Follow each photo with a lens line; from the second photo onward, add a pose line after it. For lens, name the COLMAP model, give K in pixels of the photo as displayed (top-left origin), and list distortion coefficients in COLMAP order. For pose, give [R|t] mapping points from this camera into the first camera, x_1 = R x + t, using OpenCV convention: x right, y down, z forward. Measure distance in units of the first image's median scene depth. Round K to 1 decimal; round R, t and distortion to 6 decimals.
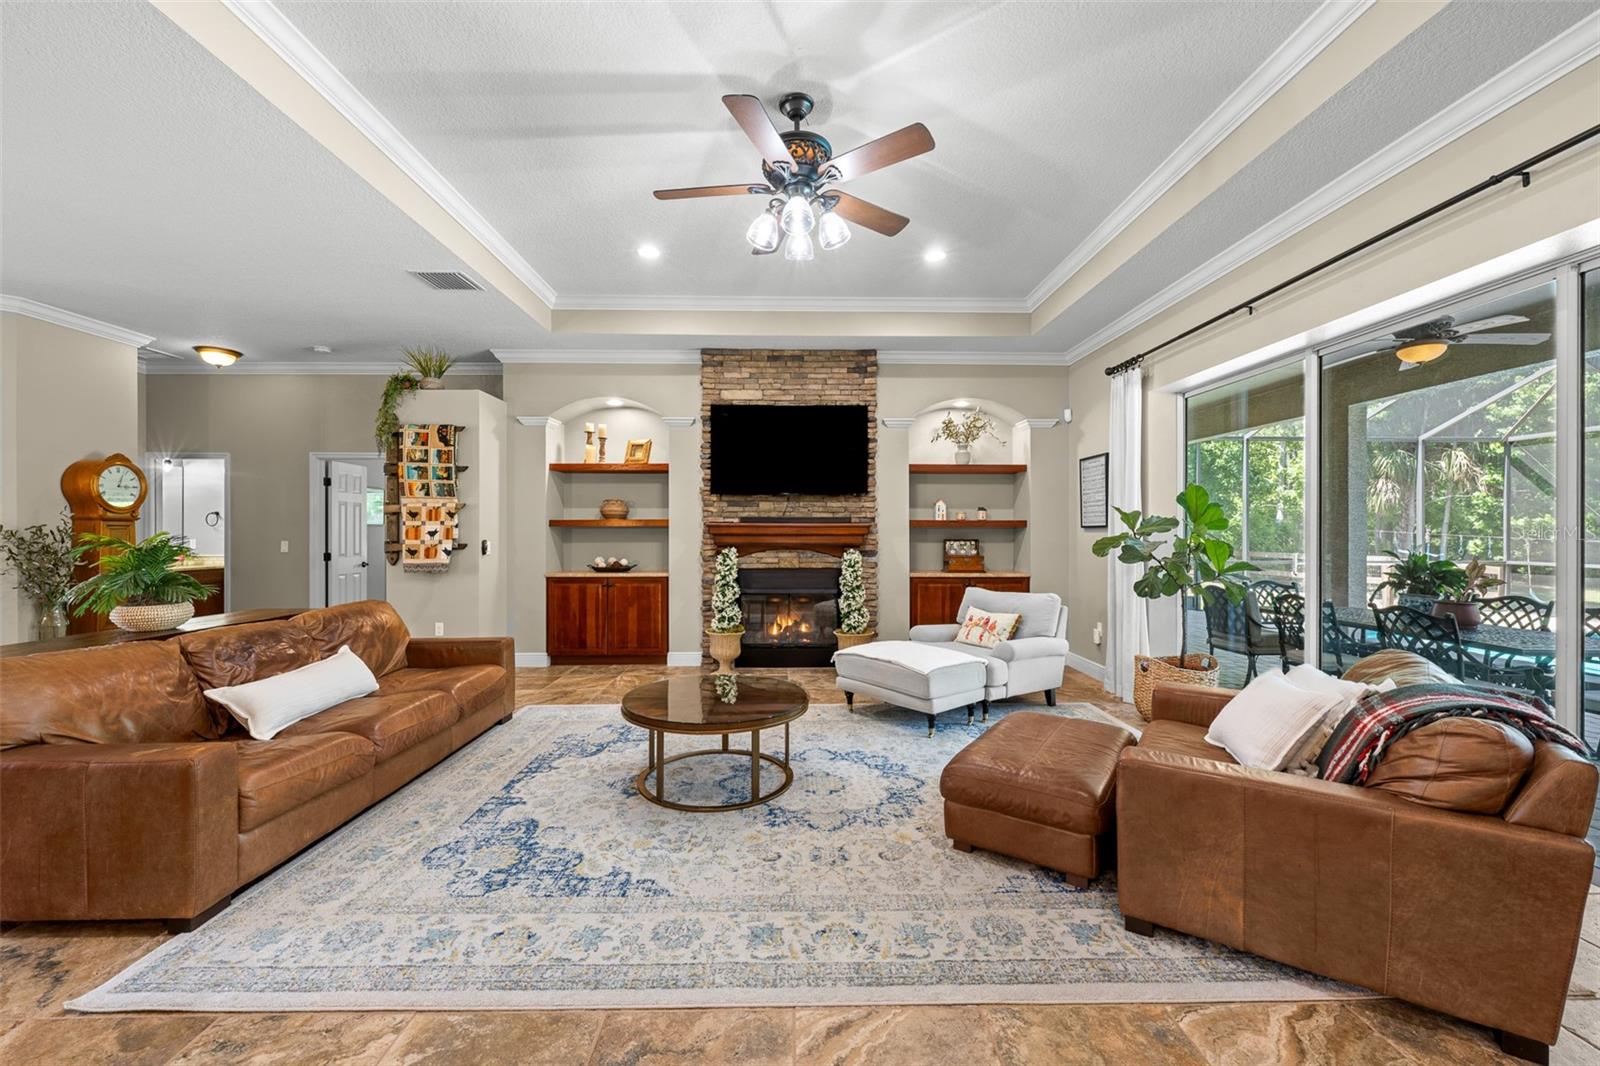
lens RADIAL K [[636.0, 0, 799.5], [0, 636.0, 531.4], [0, 0, 1]] dist [-0.000373, -0.000041]
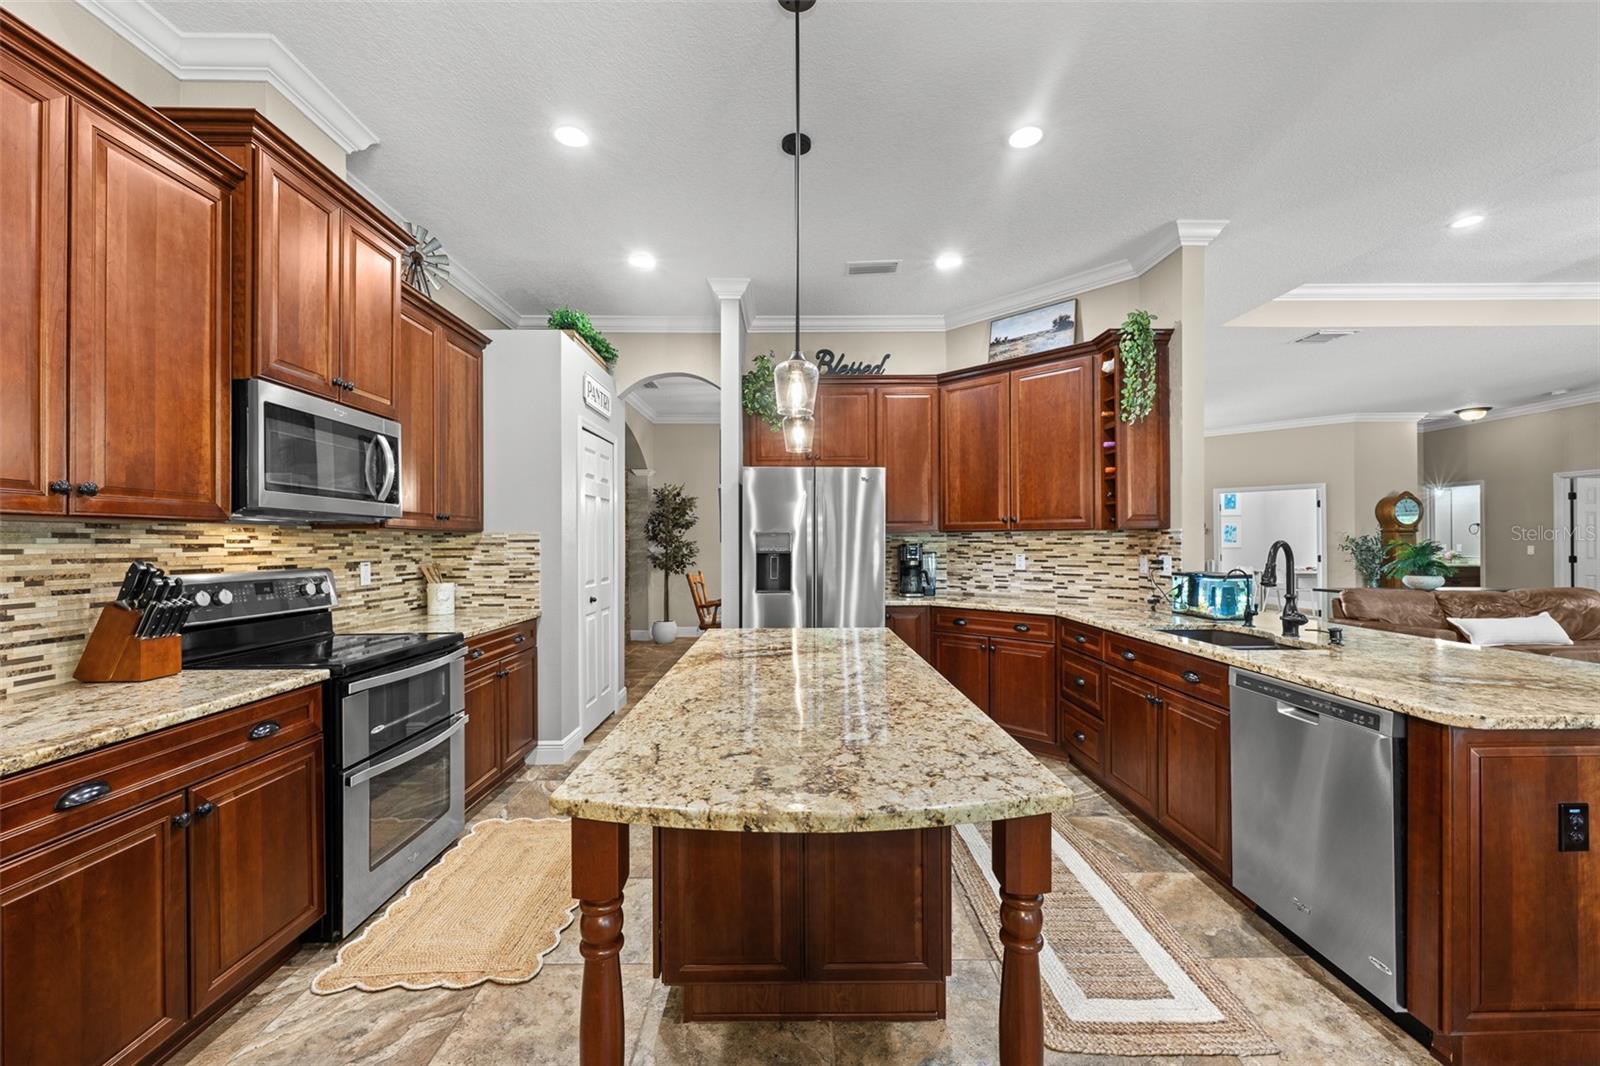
lens RADIAL K [[637.6, 0, 799.5], [0, 637.6, 540.9], [0, 0, 1]] dist [0.000182, -0.000034]
pose [[-0.010759, -0.000961, -0.999942, 0.563115], [0.005337, 0.999985, -0.001018, -0.000673], [0.999928, -0.005348, -0.010754, -0.523044]]
